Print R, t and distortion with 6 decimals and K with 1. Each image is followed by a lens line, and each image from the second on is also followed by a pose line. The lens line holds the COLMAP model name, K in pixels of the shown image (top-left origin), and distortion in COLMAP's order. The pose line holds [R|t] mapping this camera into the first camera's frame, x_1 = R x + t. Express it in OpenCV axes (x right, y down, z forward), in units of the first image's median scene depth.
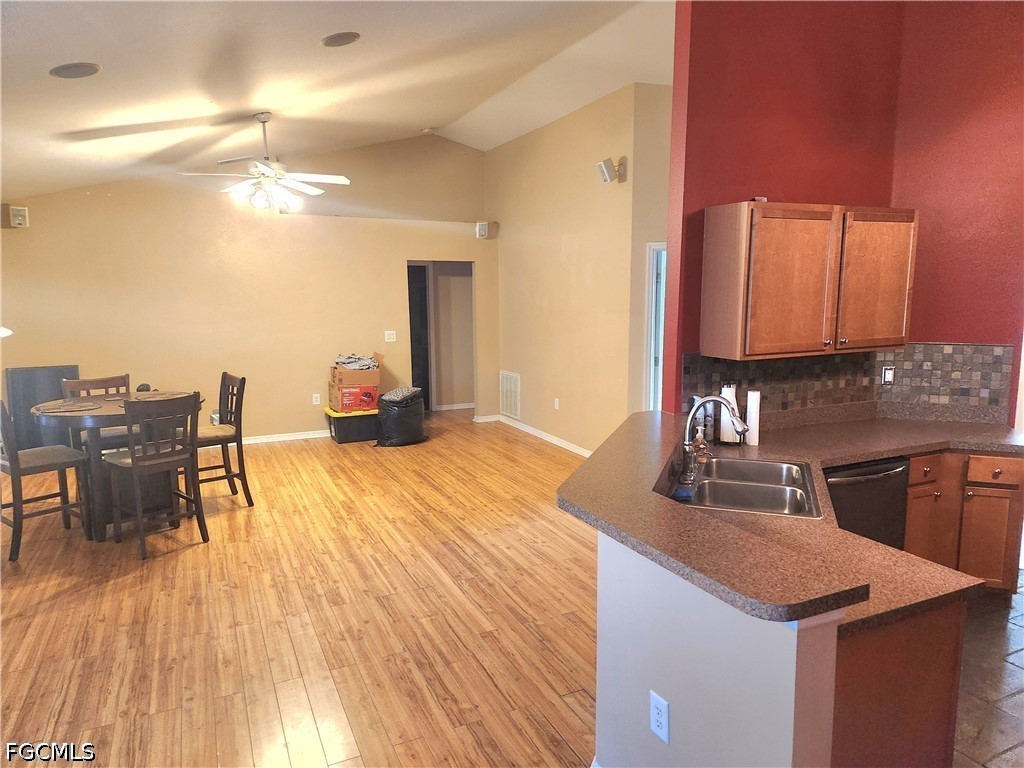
lens RADIAL K [[685.6, 0, 514.7], [0, 685.6, 384.6], [0, 0, 1]] dist [0.082103, -0.066362]
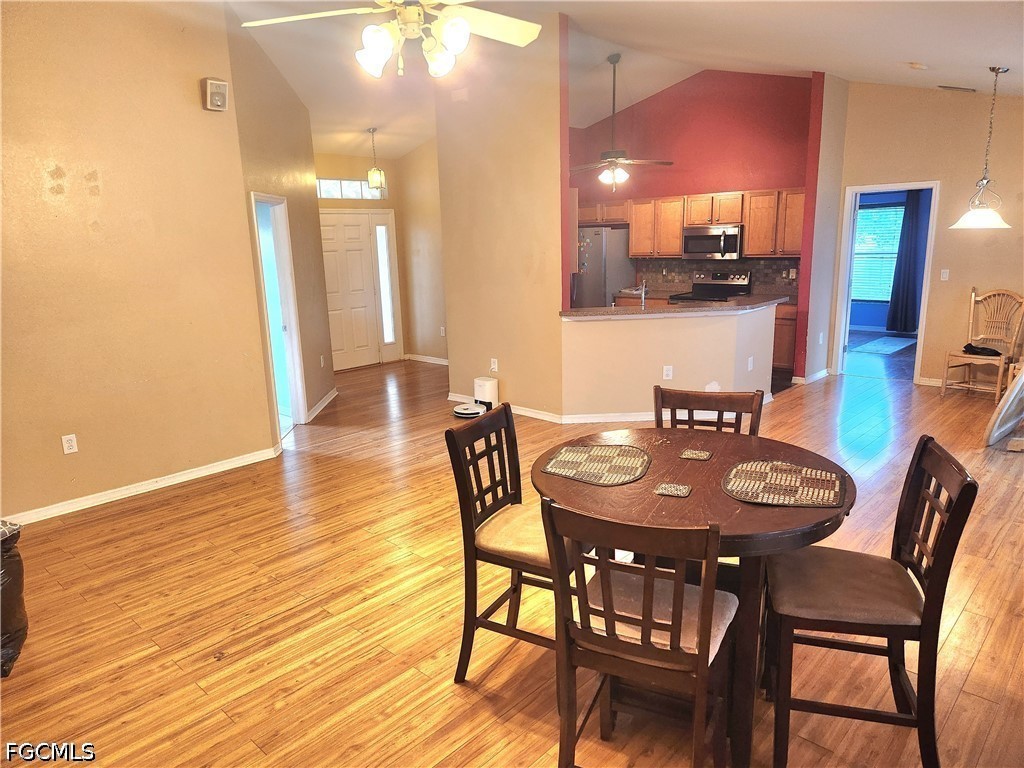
lens RADIAL K [[685.6, 0, 514.7], [0, 685.6, 384.6], [0, 0, 1]] dist [0.082103, -0.066362]
pose [[-0.369028, -0.181950, 0.911434, -0.512668], [0.162189, 0.952996, 0.255915, -0.093545], [-0.915157, 0.242264, -0.322172, 0.677558]]
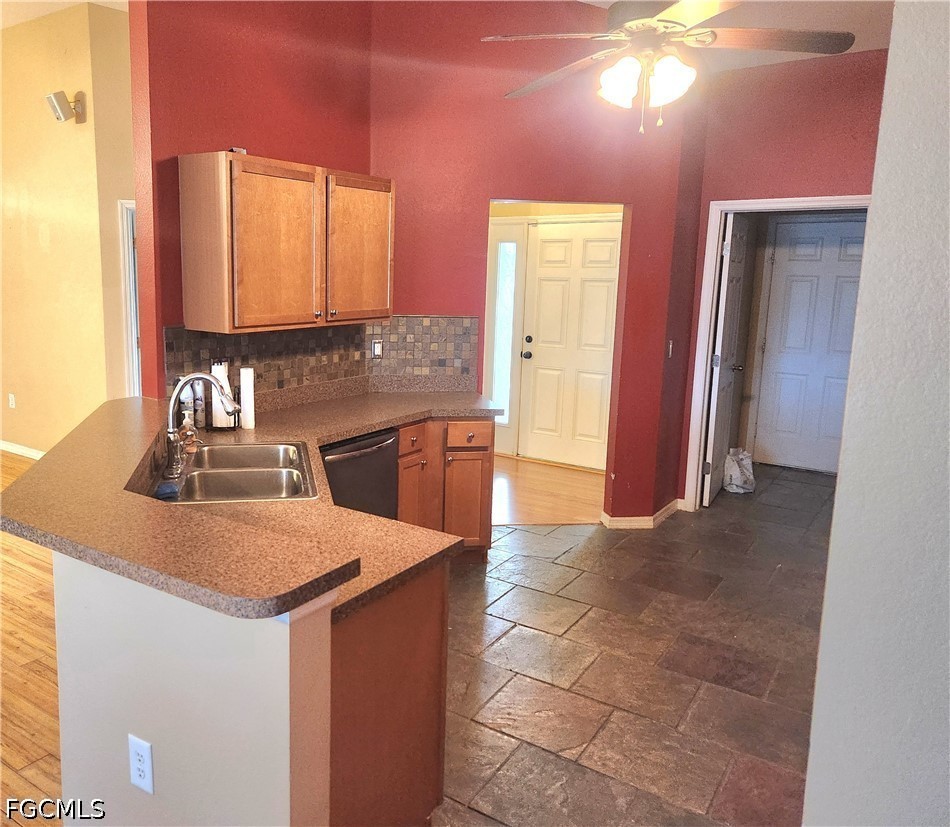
lens RADIAL K [[775.5, 0, 359.4], [0, 775.5, 393.0], [0, 0, 1]] dist [0.069997, -0.011279]
pose [[0.894083, -0.059397, 0.443946, 0.030519], [0.049999, 0.998209, 0.032858, 0.016524], [-0.445102, -0.007181, 0.895451, 0.039569]]
